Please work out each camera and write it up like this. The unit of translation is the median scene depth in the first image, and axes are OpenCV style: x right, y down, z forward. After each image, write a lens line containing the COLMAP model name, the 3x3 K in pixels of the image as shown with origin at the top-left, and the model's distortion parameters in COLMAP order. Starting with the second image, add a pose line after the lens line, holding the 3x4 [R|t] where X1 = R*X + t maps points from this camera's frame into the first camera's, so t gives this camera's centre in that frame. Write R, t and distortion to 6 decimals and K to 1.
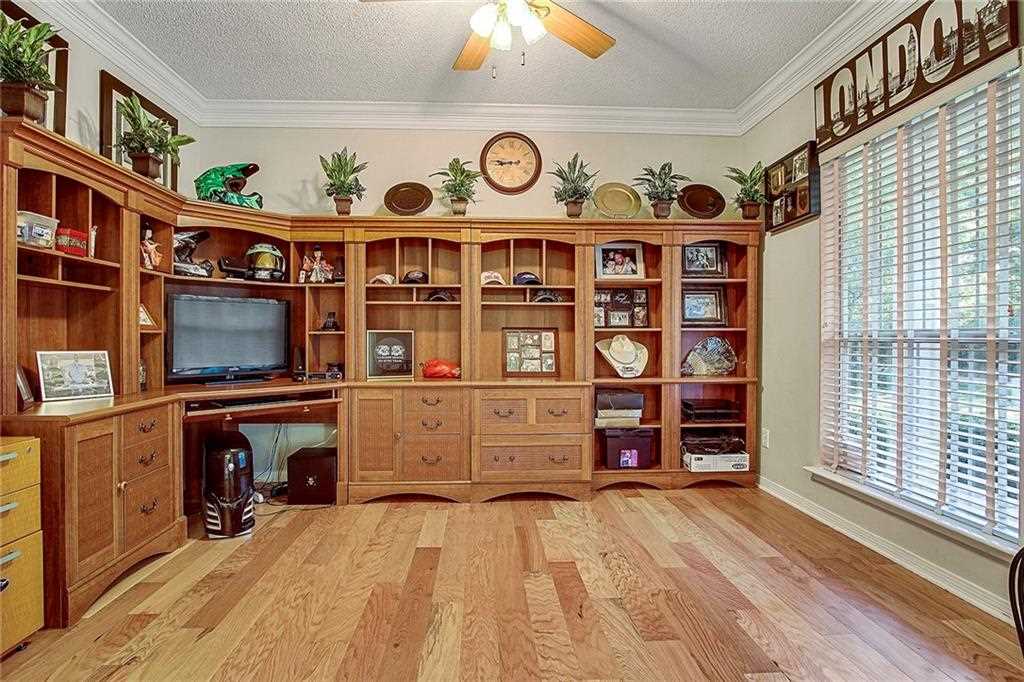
lens RADIAL K [[549.9, 0, 506.6], [0, 549.9, 338.9], [0, 0, 1]] dist [-0.031162, 0.005551]
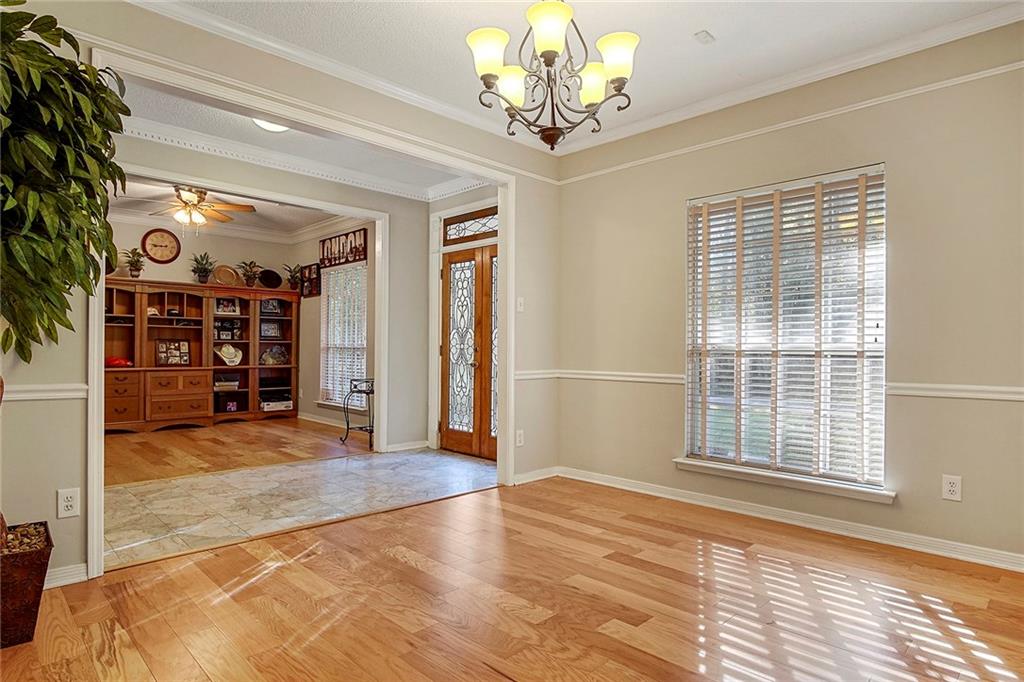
lens RADIAL K [[549.9, 0, 504.4], [0, 549.9, 349.4], [0, 0, 1]] dist [-0.031162, 0.005551]
pose [[0.740369, 0.004509, 0.672185, -0.395426], [-0.006119, 0.999981, 0.000032, 0.006051], [-0.672173, -0.004137, 0.740383, -1.185072]]
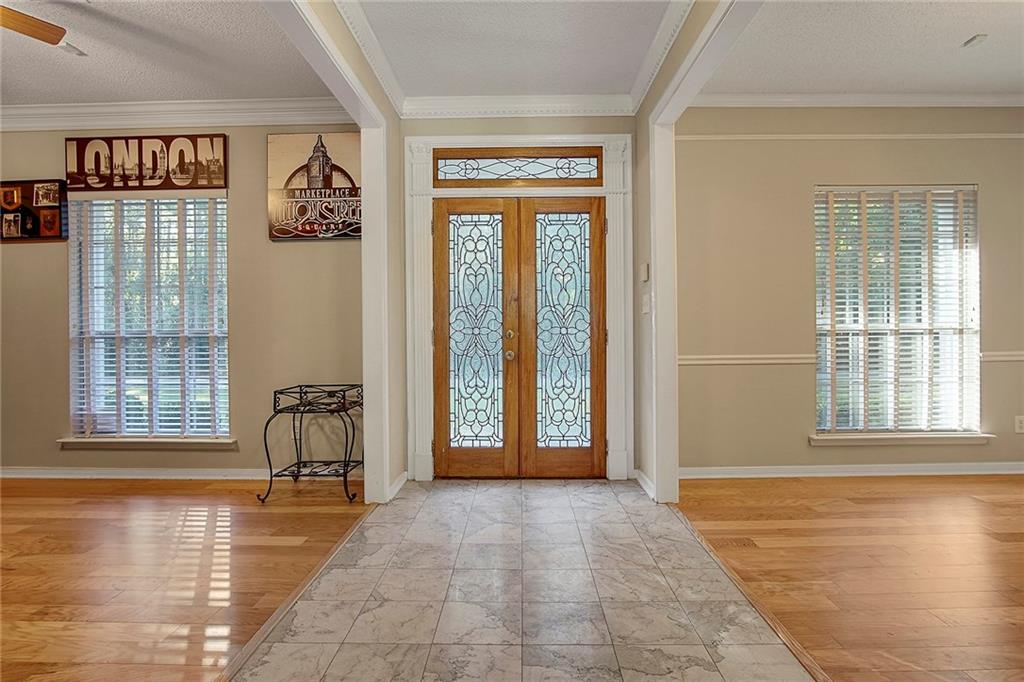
lens RADIAL K [[549.9, 0, 507.7], [0, 549.9, 336.6], [0, 0, 1]] dist [-0.031162, 0.005551]
pose [[0.068295, -0.009037, 0.997624, -0.553014], [0.012349, 0.999890, 0.008212, 0.000900], [-0.997589, 0.011759, 0.068399, -0.099244]]
